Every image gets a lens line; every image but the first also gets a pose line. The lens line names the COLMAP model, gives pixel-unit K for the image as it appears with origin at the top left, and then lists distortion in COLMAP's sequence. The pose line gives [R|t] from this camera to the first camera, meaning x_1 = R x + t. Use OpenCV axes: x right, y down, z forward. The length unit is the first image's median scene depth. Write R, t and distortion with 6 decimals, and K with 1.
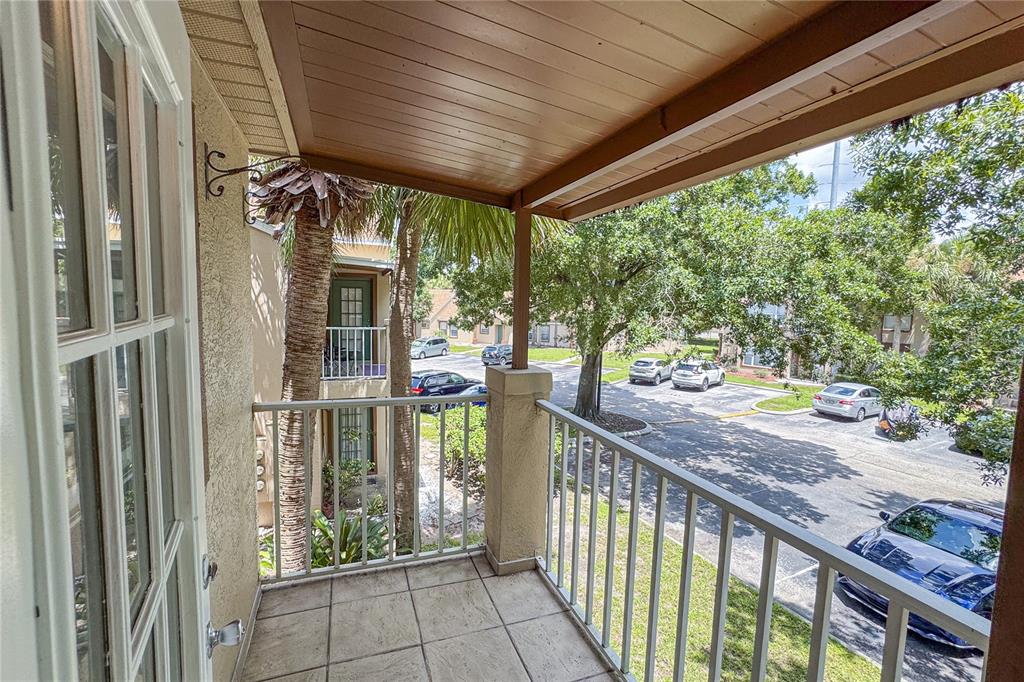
lens RADIAL K [[441.6, 0, 508.7], [0, 441.6, 339.6], [0, 0, 1]] dist [-0.040938, 0.020726]
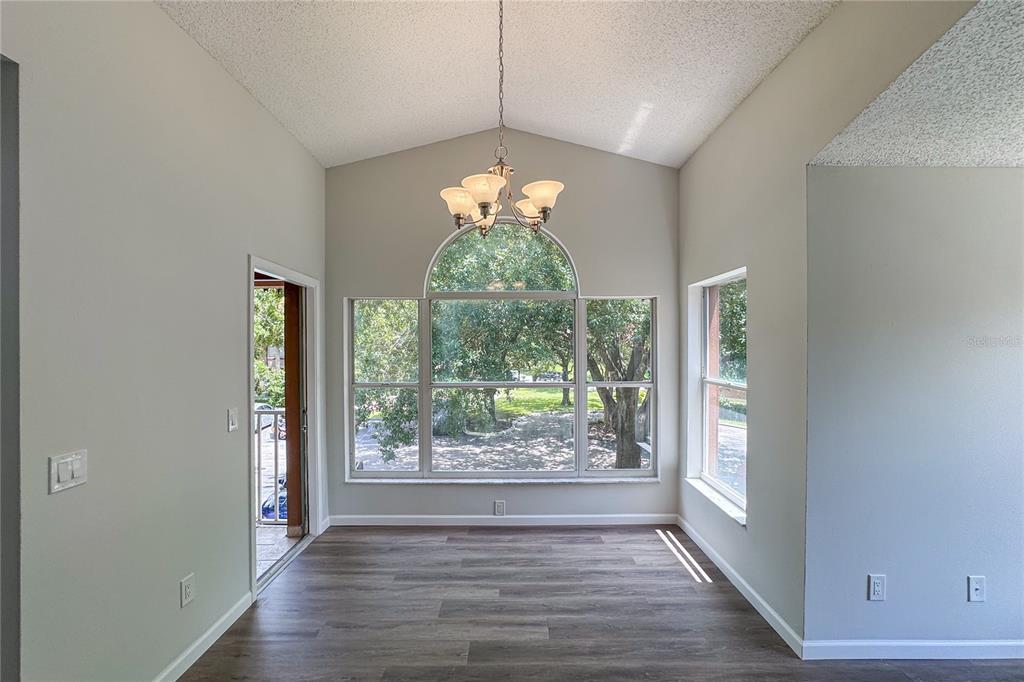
lens RADIAL K [[447.1, 0, 517.8], [0, 447.1, 349.6], [0, 0, 1]] dist [-0.040401, 0.018960]
pose [[0.335561, -0.037320, 0.941279, -0.148790], [0.087458, 0.996133, 0.008317, 0.008774], [-0.937950, 0.079532, 0.337527, -0.172508]]
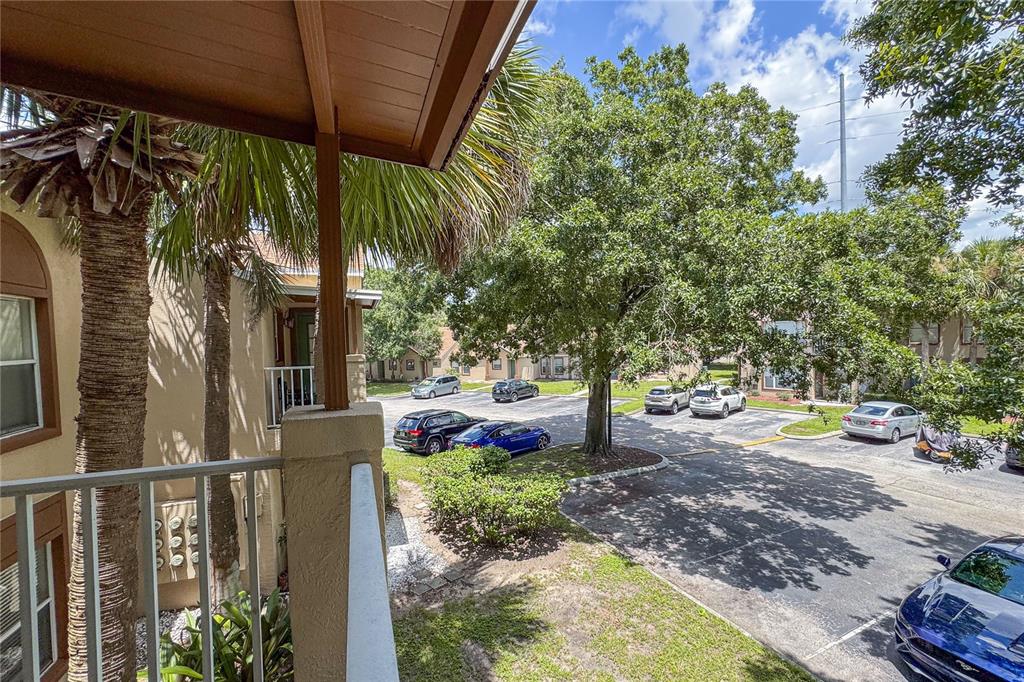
lens RADIAL K [[447.1, 0, 517.8], [0, 447.1, 349.6], [0, 0, 1]] dist [-0.040401, 0.018960]
pose [[0.998659, -0.050112, -0.013038, 0.049184], [0.049309, 0.997217, -0.055915, 0.005821], [0.015804, 0.055197, 0.998350, 0.074936]]
